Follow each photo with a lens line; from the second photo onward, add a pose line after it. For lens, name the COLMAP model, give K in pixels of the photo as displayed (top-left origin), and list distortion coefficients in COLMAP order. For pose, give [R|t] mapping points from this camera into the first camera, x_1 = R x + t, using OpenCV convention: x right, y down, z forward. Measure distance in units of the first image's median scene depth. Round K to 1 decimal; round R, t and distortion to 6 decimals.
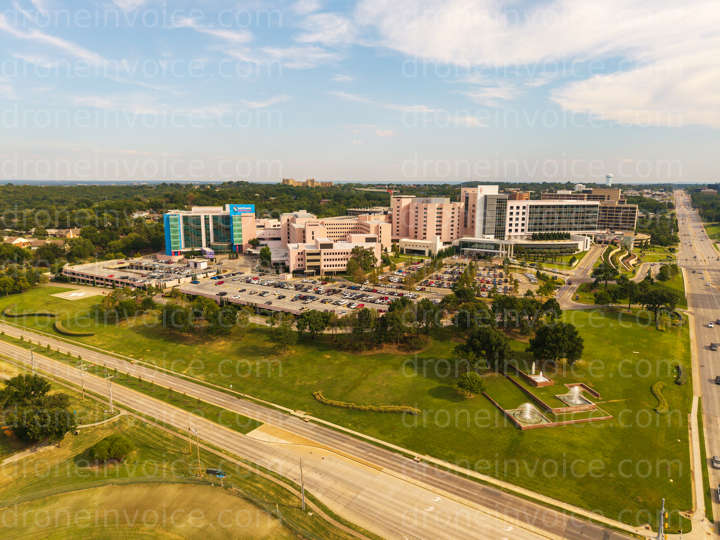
lens RADIAL K [[479.3, 0, 360.0], [0, 479.3, 270.0], [0, 0, 1]] dist [0.048406, -0.055236]
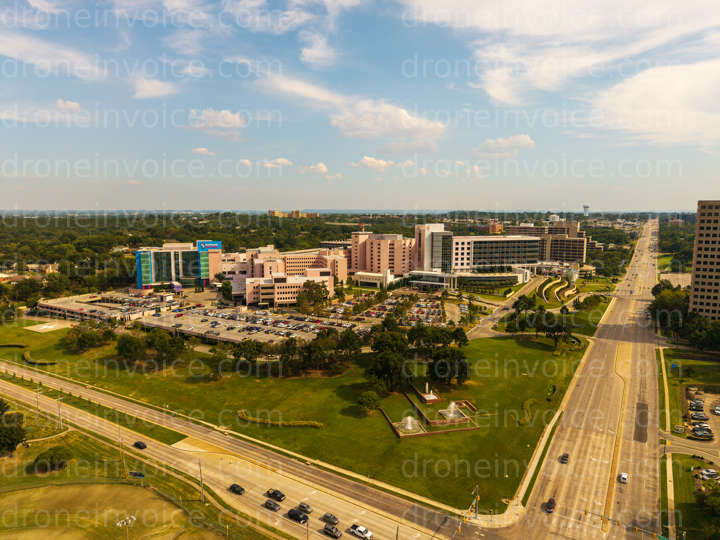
lens RADIAL K [[479.3, 0, 360.0], [0, 479.3, 270.0], [0, 0, 1]] dist [0.048406, -0.055236]
pose [[0.999868, -0.005574, 0.015288, 0.083628], [0.006447, 0.998316, -0.057645, -0.008326], [-0.014941, 0.057736, 0.998220, -0.088422]]
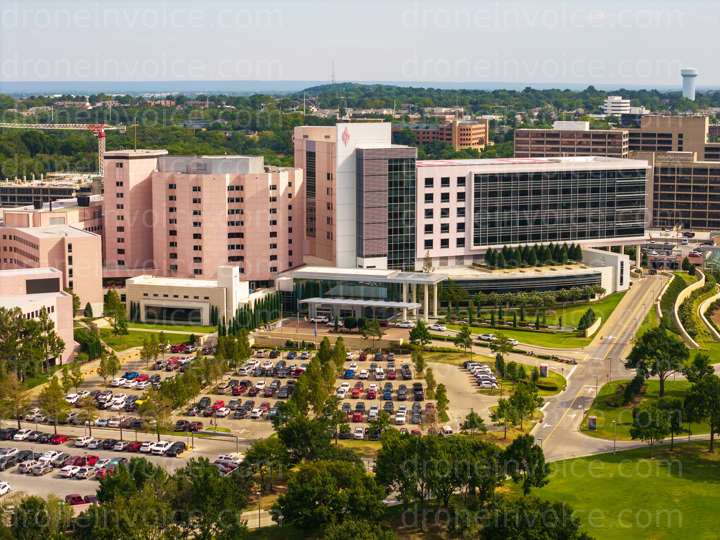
lens RADIAL K [[1441.9, 0, 360.0], [0, 1441.9, 270.0], [0, 0, 1]] dist [-0.110449, 0.221672]
pose [[0.971260, -0.035624, 0.235342, 0.002241], [0.047557, 0.997844, -0.045226, -0.016280], [-0.233224, 0.055118, 0.970860, -0.056752]]
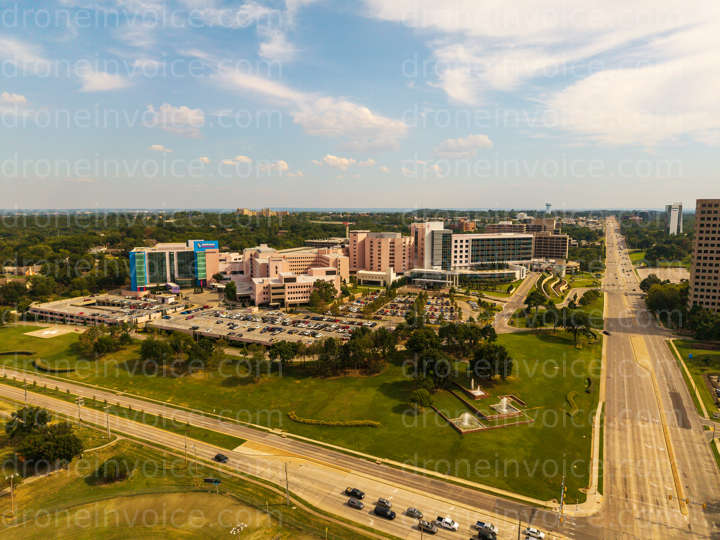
lens RADIAL K [[480.1, 0, 360.0], [0, 480.1, 270.0], [0, 0, 1]] dist [0.053432, -0.060917]
pose [[0.995425, -0.017466, 0.093932, -0.012260], [0.022521, 0.998339, -0.053022, -0.010250], [-0.092850, 0.054895, 0.994166, -0.084987]]
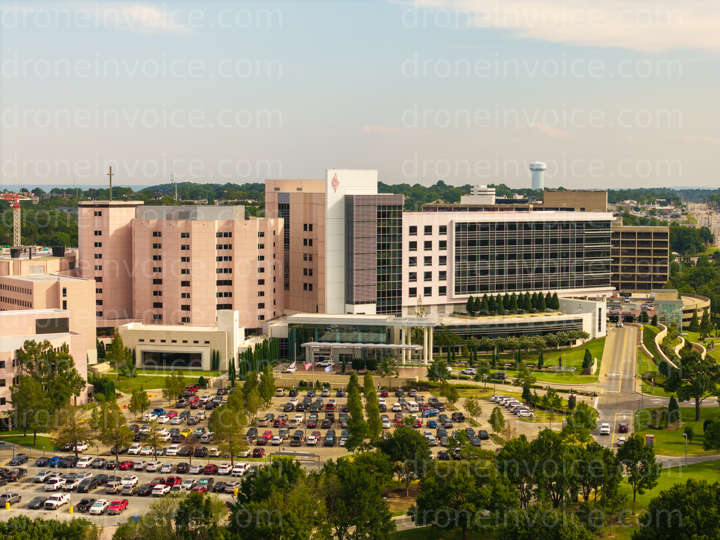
lens RADIAL K [[1441.9, 0, 360.0], [0, 1441.9, 270.0], [0, 0, 1]] dist [-0.110449, 0.221672]
pose [[0.934673, -0.023256, 0.354748, -0.125656], [0.066739, 0.991595, -0.110837, 0.022588], [-0.349189, 0.127272, 0.928369, -0.007719]]
